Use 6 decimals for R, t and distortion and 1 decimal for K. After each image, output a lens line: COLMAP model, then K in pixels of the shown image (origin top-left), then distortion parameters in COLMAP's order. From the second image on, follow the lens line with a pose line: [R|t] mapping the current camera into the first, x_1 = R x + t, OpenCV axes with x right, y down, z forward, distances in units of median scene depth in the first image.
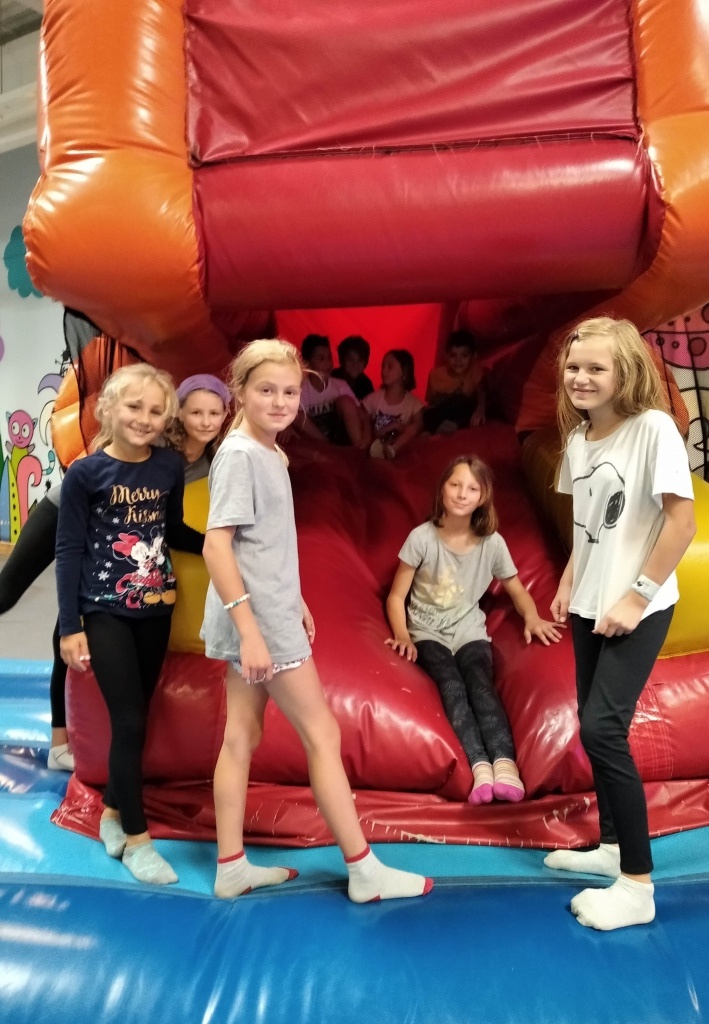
lens RADIAL K [[845.5, 0, 354.5], [0, 845.5, 512.0], [0, 0, 1]] dist [-0.045757, 0.000150]
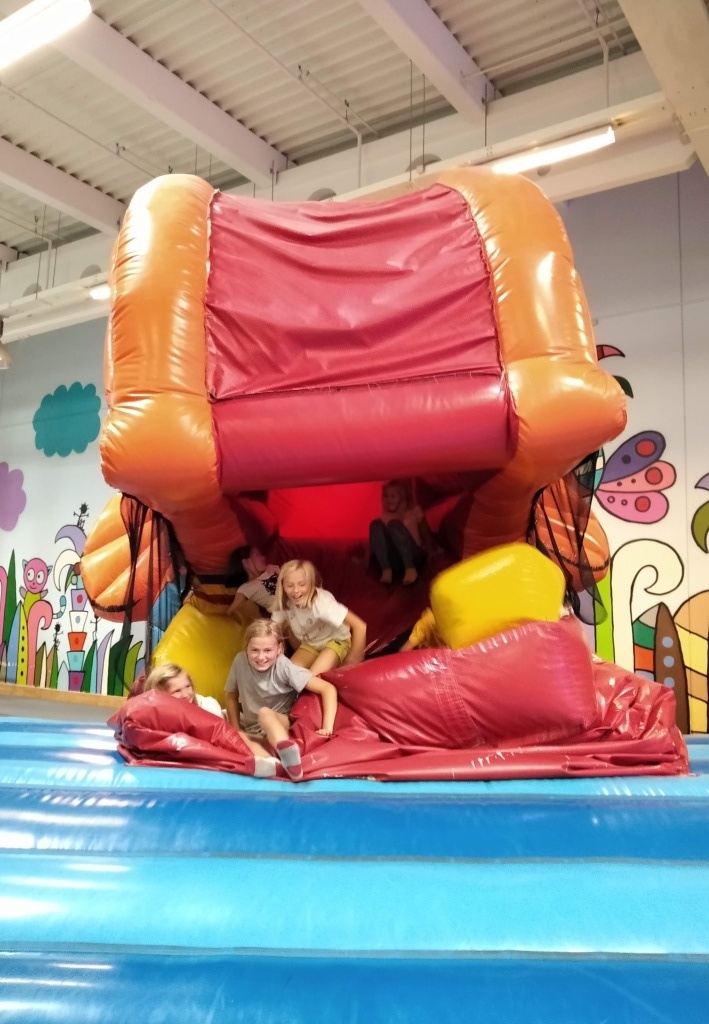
lens RADIAL K [[845.5, 0, 354.5], [0, 845.5, 512.0], [0, 0, 1]] dist [-0.045757, 0.000150]
pose [[0.999301, -0.037235, 0.003439, 0.054545], [0.037311, 0.986769, -0.157781, 0.035355], [0.002481, 0.157799, 0.987468, -0.479135]]
